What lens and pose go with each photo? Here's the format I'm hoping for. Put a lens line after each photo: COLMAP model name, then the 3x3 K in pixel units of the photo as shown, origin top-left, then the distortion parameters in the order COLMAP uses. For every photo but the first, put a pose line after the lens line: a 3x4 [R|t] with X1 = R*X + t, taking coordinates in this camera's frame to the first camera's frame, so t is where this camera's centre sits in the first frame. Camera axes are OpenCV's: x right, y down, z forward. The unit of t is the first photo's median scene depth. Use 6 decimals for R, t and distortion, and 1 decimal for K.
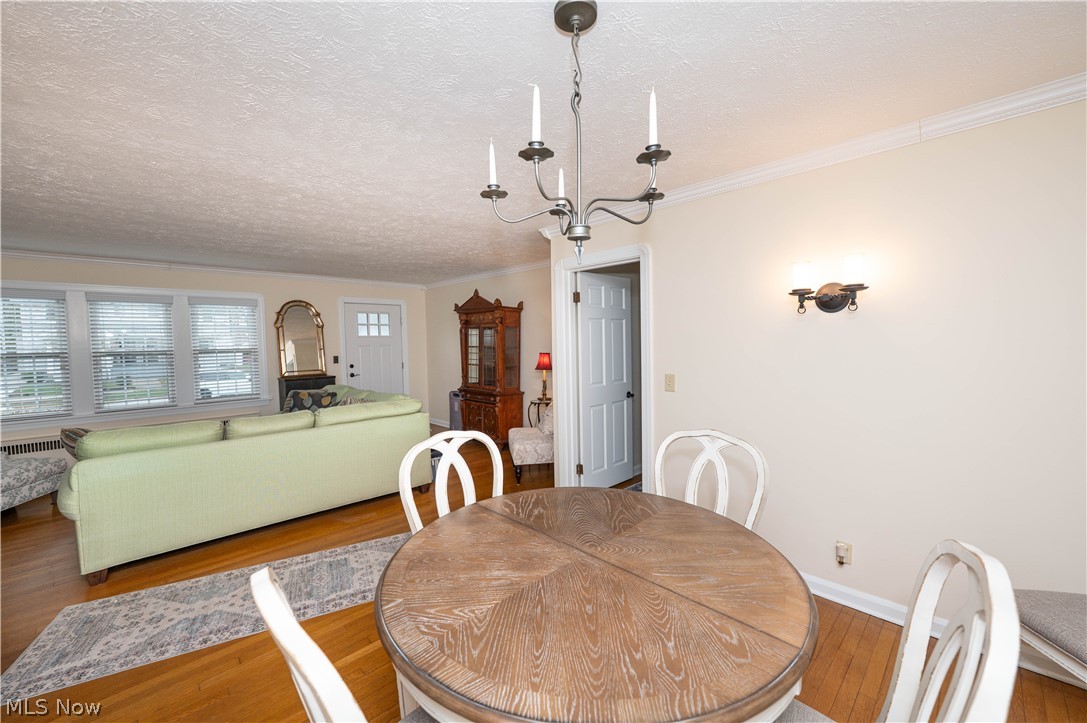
lens RADIAL K [[435.8, 0, 548.3], [0, 435.8, 356.4], [0, 0, 1]] dist [0.002498, 0.000081]
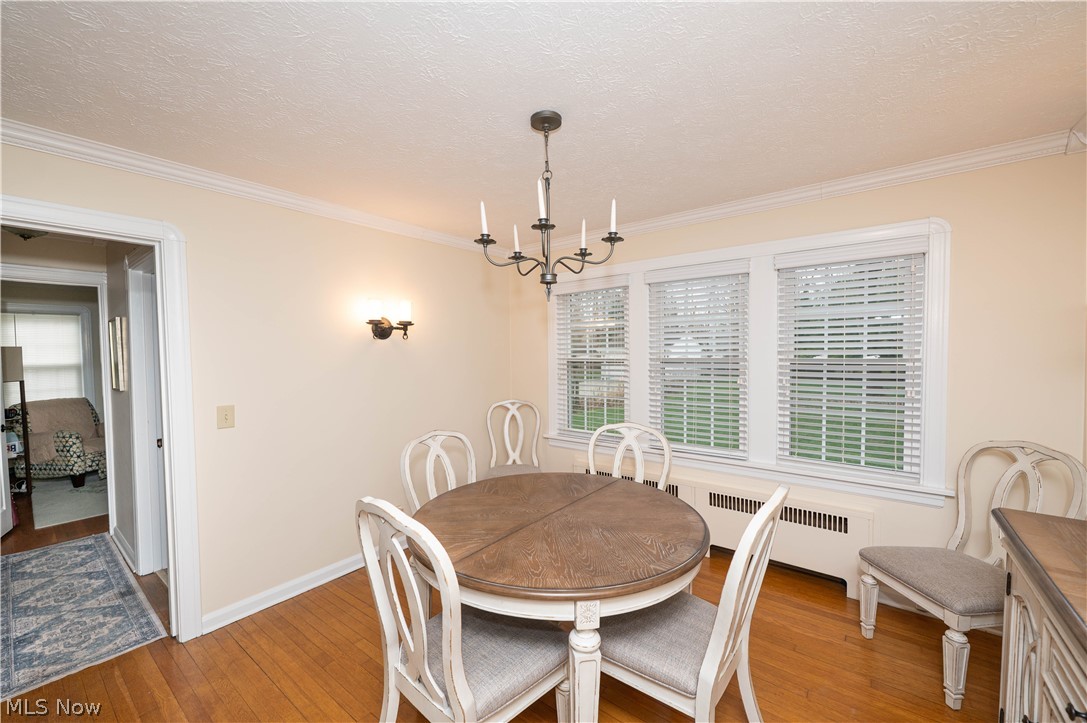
lens RADIAL K [[427.3, 0, 543.5], [0, 427.3, 361.5], [0, 0, 1]] dist [-0.002723, -0.000370]
pose [[-0.131775, -0.013095, 0.991193, -1.131516], [0.054263, 0.998318, 0.020404, -0.050431], [-0.989793, 0.056474, -0.130843, 1.077434]]
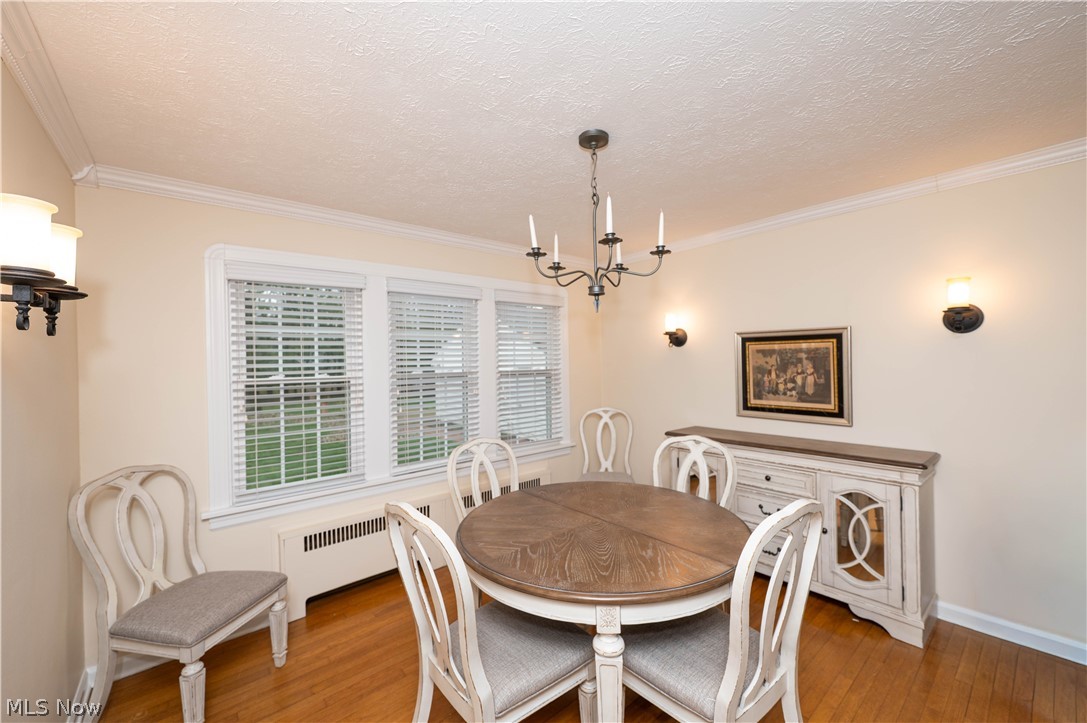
lens RADIAL K [[435.8, 0, 548.3], [0, 435.8, 356.4], [0, 0, 1]] dist [0.002498, 0.000081]
pose [[-0.996404, 0.037632, 0.075918, 0.112835], [0.039945, 0.998776, 0.029183, -0.105554], [-0.074727, 0.032110, -0.996687, 2.162585]]
